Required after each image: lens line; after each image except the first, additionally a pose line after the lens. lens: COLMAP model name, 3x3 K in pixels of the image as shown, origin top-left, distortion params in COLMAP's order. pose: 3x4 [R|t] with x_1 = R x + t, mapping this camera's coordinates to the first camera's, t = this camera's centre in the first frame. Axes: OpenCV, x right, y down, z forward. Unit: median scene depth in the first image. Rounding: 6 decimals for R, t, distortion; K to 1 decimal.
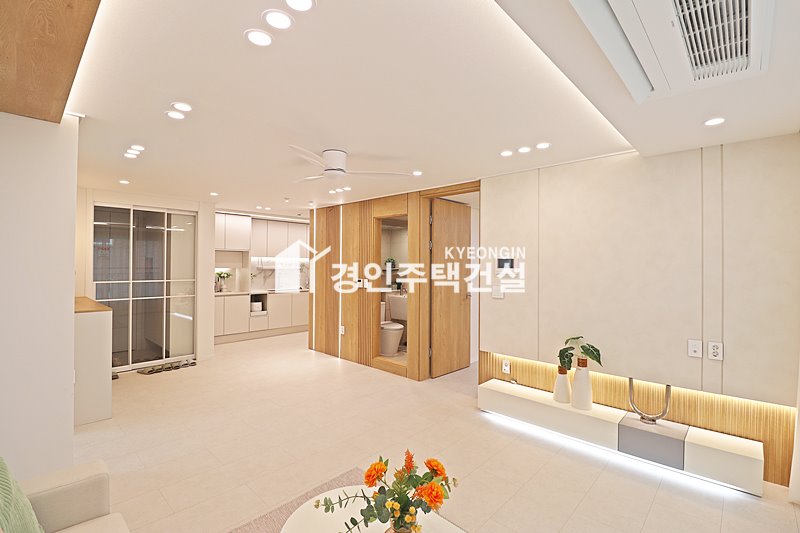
lens RADIAL K [[373.1, 0, 400.0], [0, 373.1, 266.5], [0, 0, 1]] dist [0.000995, -0.000184]
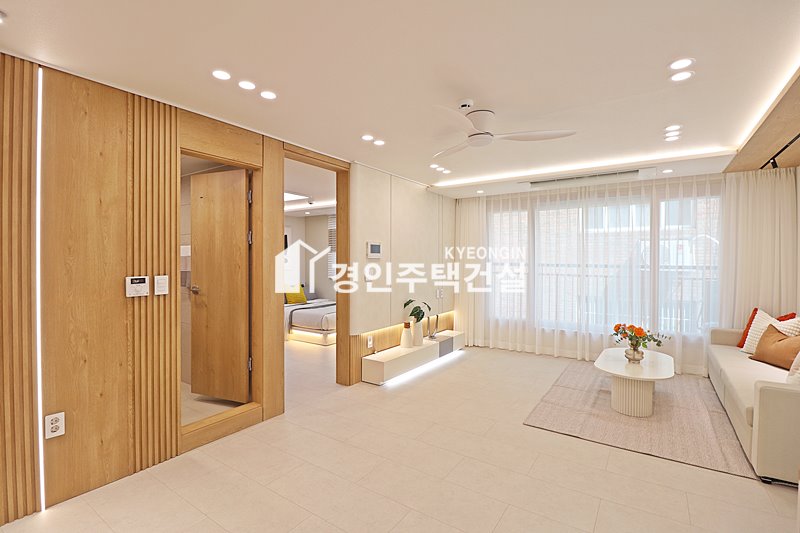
lens RADIAL K [[373.1, 0, 400.0], [0, 373.1, 266.5], [0, 0, 1]] dist [0.000995, -0.000184]
pose [[-0.168247, -0.020555, 0.985531, -0.589340], [0.001934, 0.999774, 0.021183, 0.014326], [-0.985743, 0.005470, -0.168169, 0.782340]]
